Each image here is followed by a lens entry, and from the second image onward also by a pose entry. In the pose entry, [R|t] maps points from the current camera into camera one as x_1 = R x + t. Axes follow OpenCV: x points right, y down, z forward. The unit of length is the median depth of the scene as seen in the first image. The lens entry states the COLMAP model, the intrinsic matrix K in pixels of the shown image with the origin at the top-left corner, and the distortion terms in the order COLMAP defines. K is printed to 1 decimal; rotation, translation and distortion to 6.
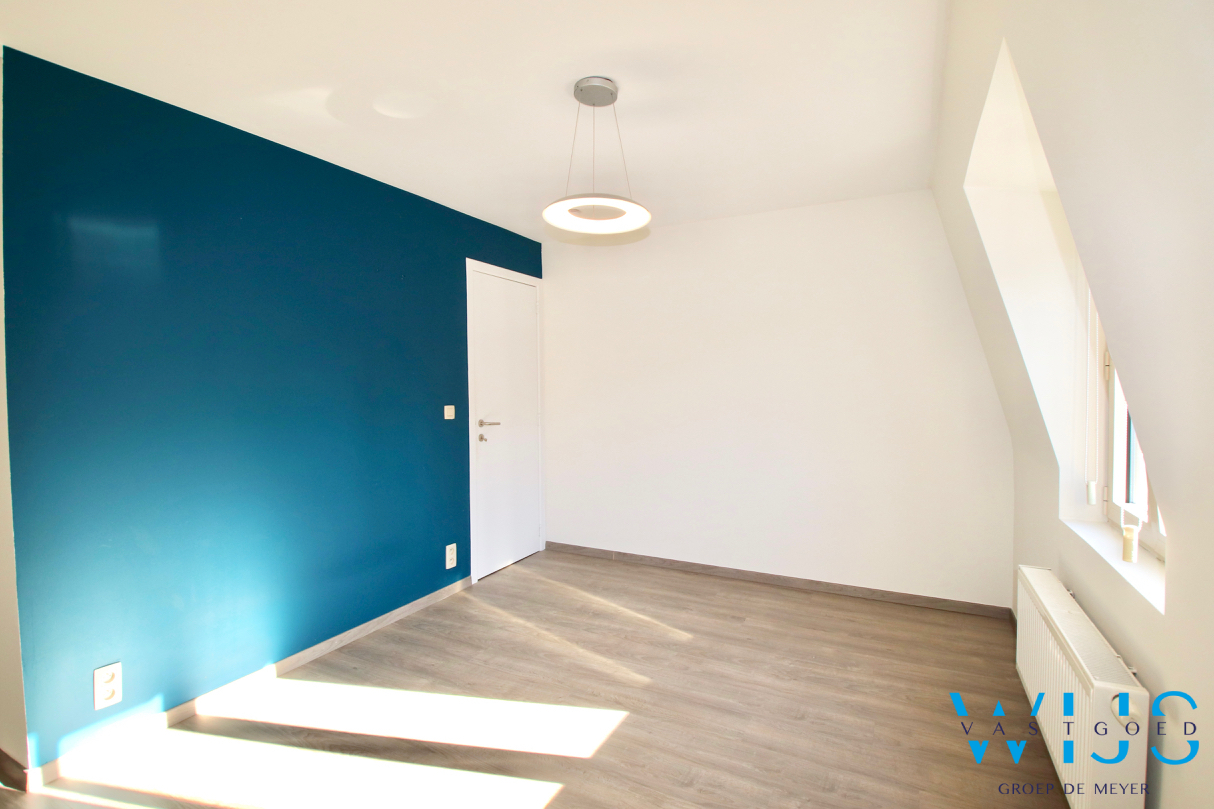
lens RADIAL K [[584.6, 0, 602.6], [0, 584.6, 398.1], [0, 0, 1]] dist [0.041535, -0.041984]
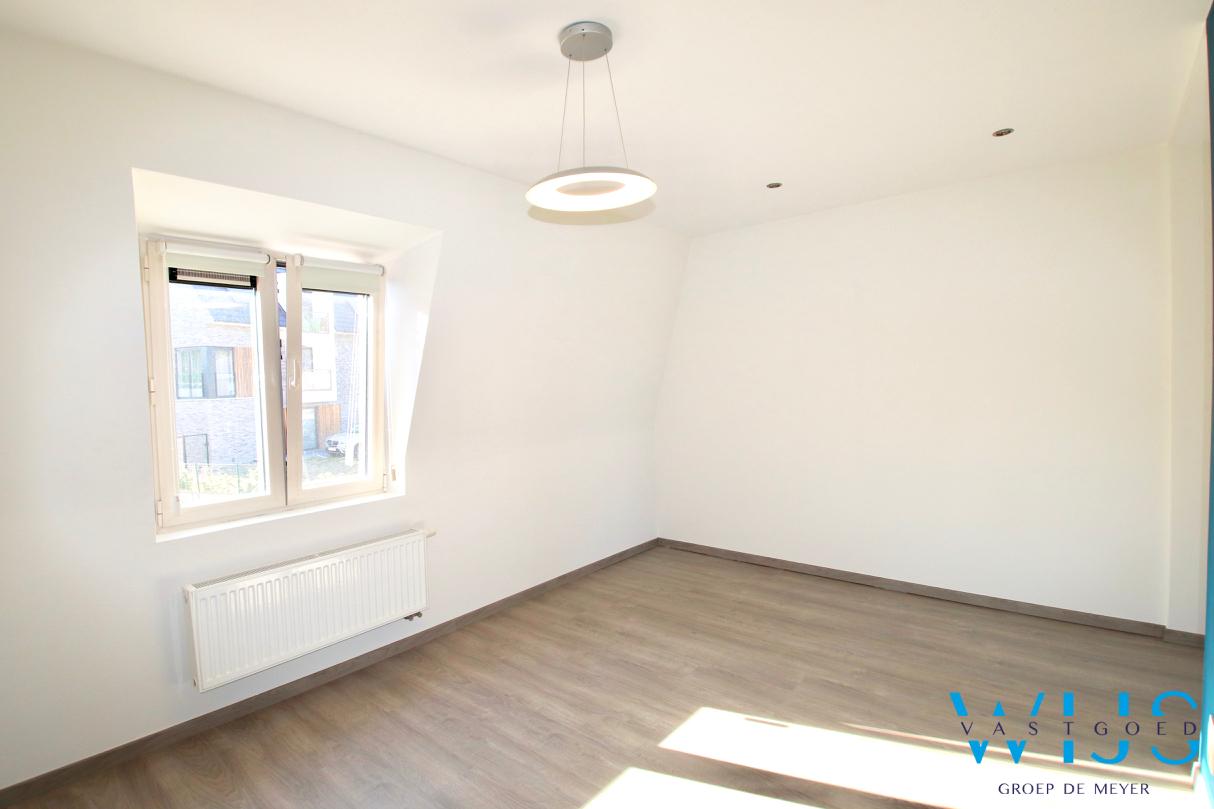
lens RADIAL K [[584.6, 0, 602.6], [0, 584.6, 398.1], [0, 0, 1]] dist [0.041535, -0.041984]
pose [[-0.973702, 0.037594, 0.224701, -0.146102], [0.050358, 0.997410, 0.051346, -0.040374], [-0.222189, 0.061312, -0.973074, 1.288272]]
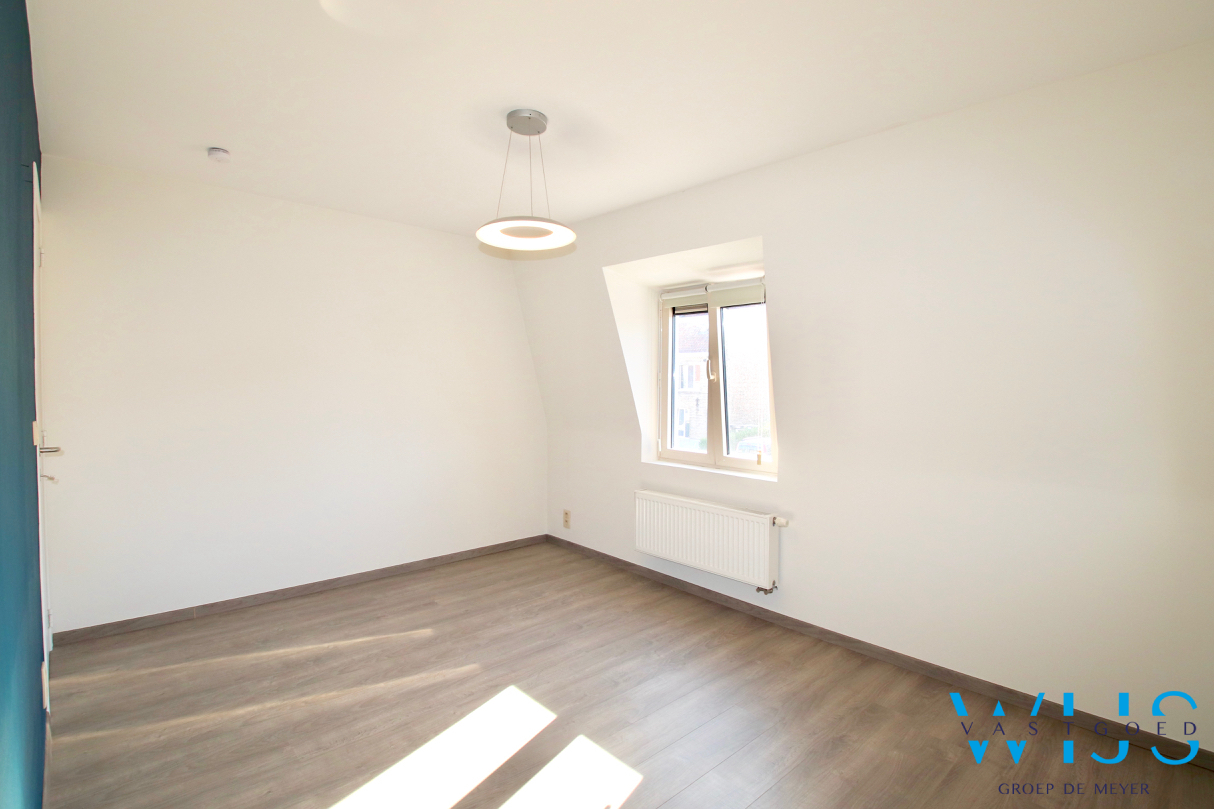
lens RADIAL K [[584.6, 0, 602.6], [0, 584.6, 398.1], [0, 0, 1]] dist [0.041535, -0.041984]
pose [[0.337894, -0.010537, 0.941125, -0.708990], [0.007868, 0.999934, 0.008370, -0.009685], [-0.941151, 0.004576, 0.337955, 0.353944]]
